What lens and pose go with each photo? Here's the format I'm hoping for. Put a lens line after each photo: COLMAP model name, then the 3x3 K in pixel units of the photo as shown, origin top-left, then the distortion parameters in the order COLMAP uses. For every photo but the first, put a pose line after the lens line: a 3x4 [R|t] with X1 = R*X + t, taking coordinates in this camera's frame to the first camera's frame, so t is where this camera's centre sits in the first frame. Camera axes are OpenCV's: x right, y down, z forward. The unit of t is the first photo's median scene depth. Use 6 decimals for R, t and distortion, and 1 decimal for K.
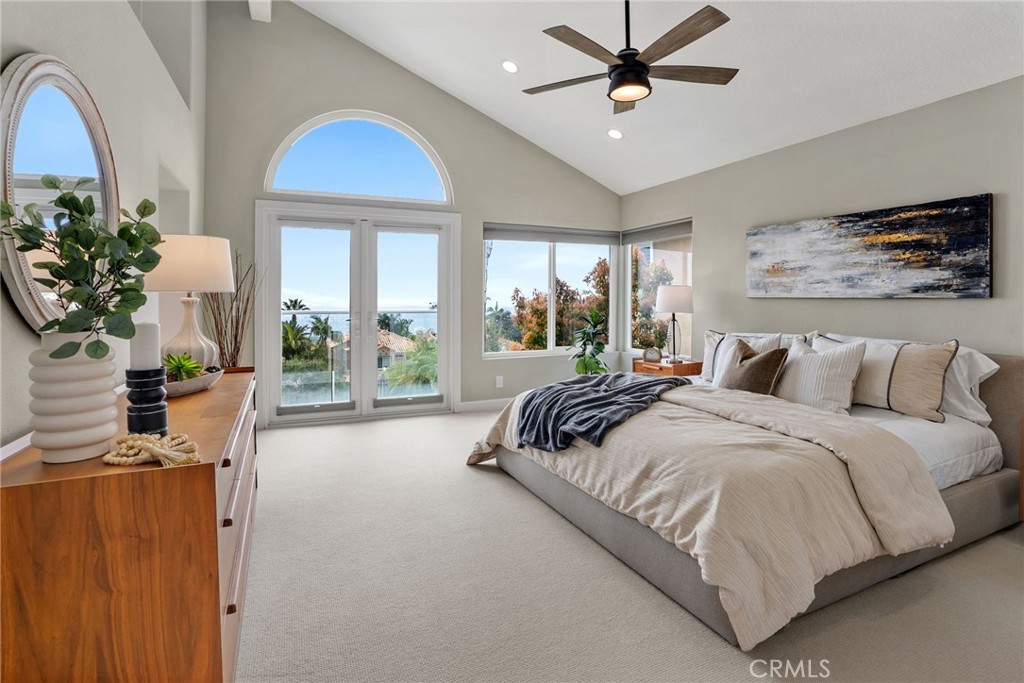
lens RADIAL K [[503.2, 0, 509.9], [0, 503.2, 303.0], [0, 0, 1]] dist [-0.046164, -0.000046]
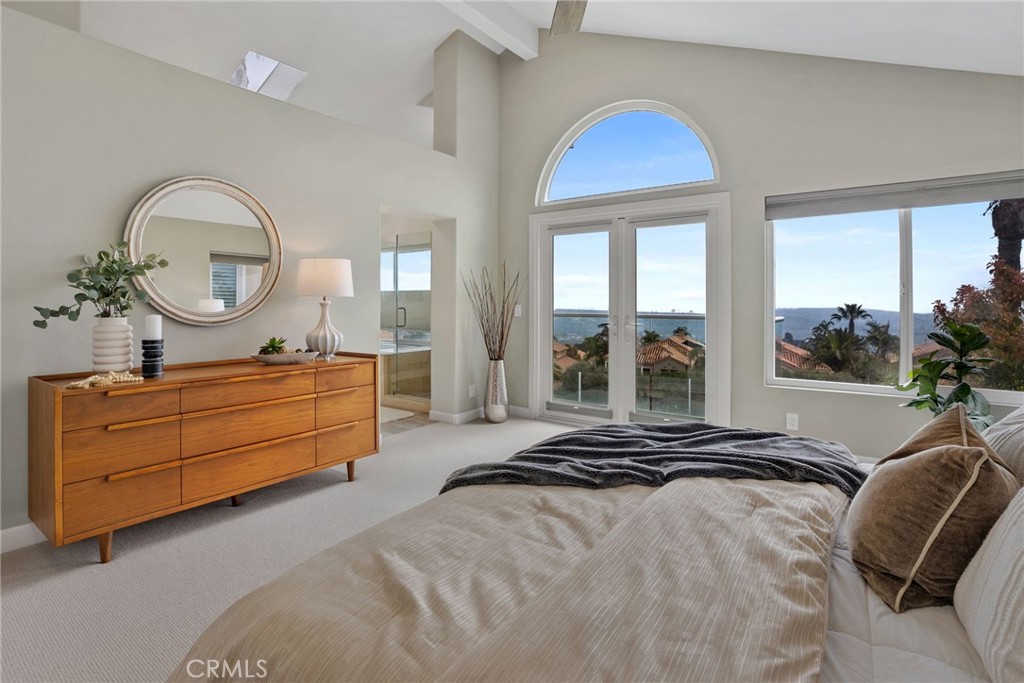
lens RADIAL K [[503.2, 0, 509.9], [0, 503.2, 303.0], [0, 0, 1]] dist [-0.046164, -0.000046]
pose [[0.501503, 0.000275, -0.865156, 0.392482], [-0.009359, 0.999943, -0.005107, -0.000941], [0.865105, 0.010658, 0.501477, 0.332777]]
